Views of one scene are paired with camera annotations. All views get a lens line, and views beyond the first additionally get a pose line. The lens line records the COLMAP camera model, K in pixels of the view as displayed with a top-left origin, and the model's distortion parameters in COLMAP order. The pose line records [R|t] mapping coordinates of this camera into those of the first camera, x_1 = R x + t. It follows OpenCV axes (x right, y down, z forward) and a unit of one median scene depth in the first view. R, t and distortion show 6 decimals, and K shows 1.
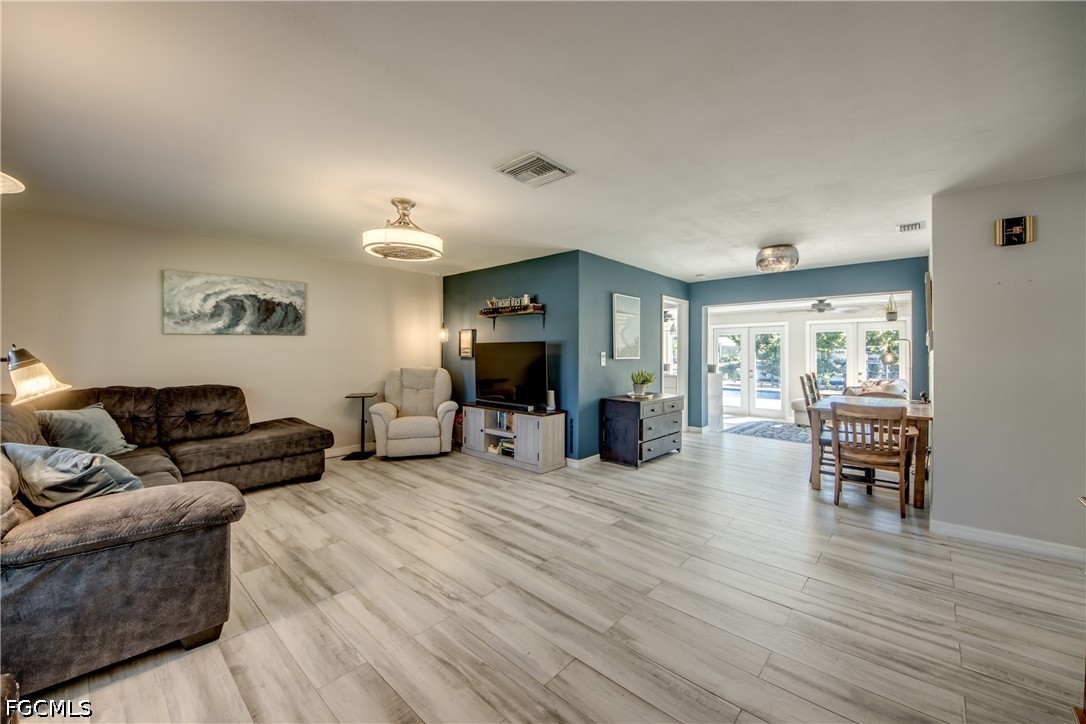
lens RADIAL K [[409.8, 0, 550.2], [0, 409.8, 351.4], [0, 0, 1]] dist [0.015045, -0.013314]
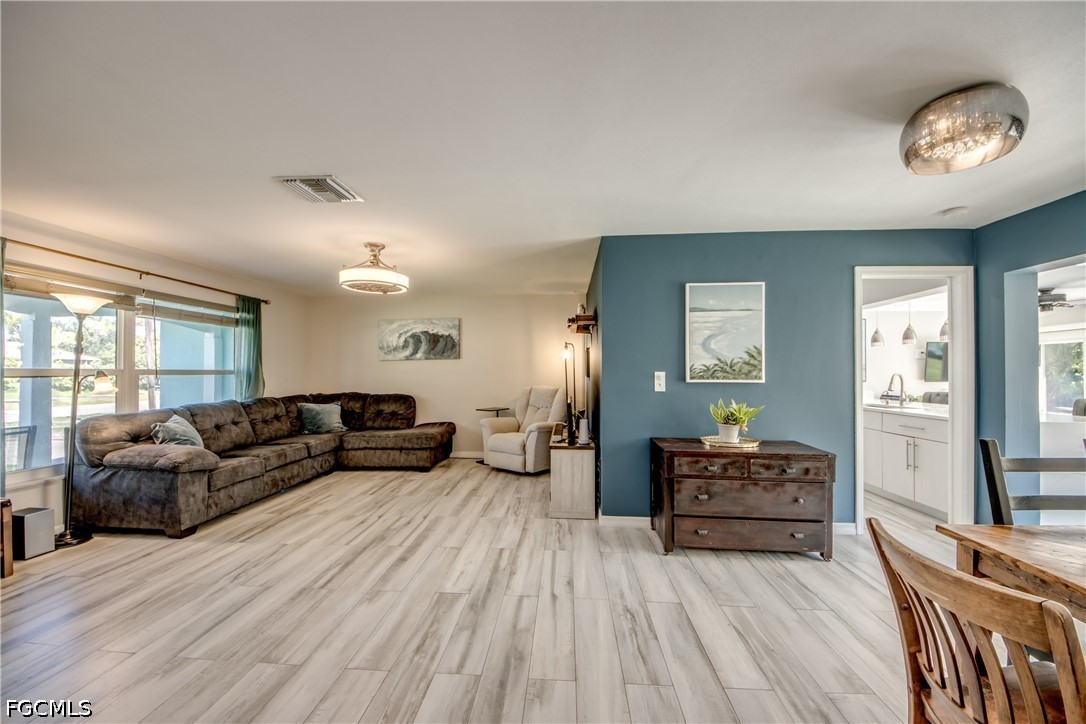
lens RADIAL K [[409.8, 0, 552.5], [0, 409.8, 364.4], [0, 0, 1]] dist [0.015045, -0.013314]
pose [[0.619528, -0.015298, -0.784825, 0.667254], [0.002049, 0.999838, -0.017872, 0.001662], [0.784972, 0.009464, 0.619459, 0.503487]]
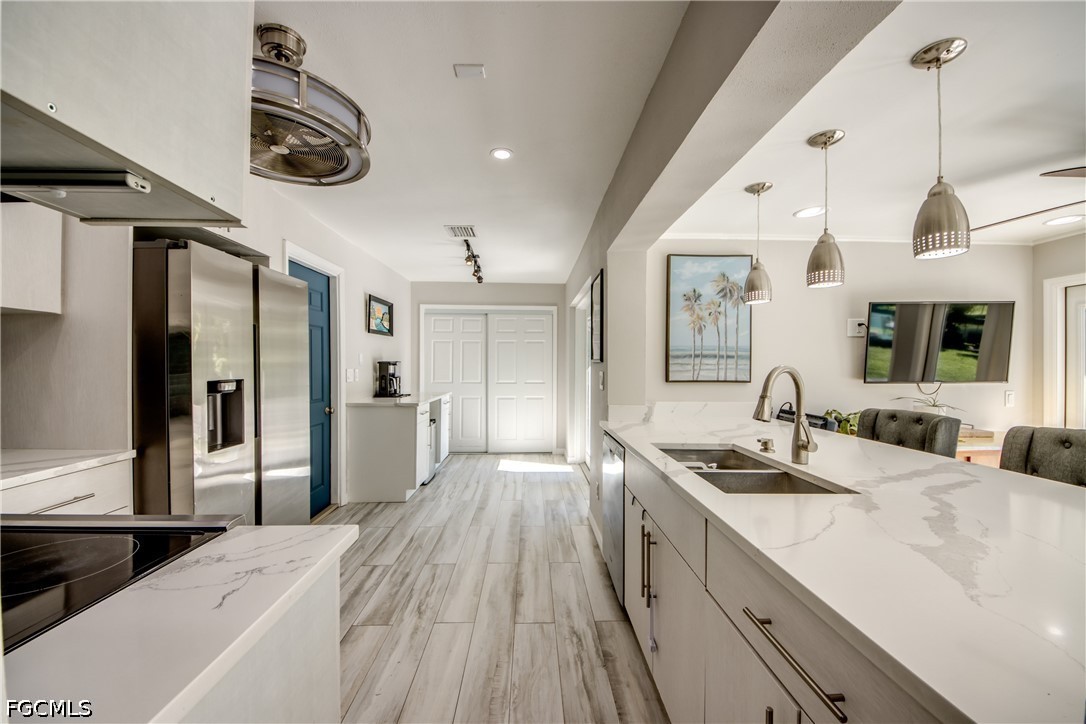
lens RADIAL K [[409.8, 0, 543.7], [0, 409.8, 364.9], [0, 0, 1]] dist [0.015045, -0.013314]
pose [[0.682471, -0.000140, -0.730913, 0.494764], [0.004149, 0.999985, 0.003683, 0.003752], [0.730901, -0.005546, 0.682461, 1.492871]]
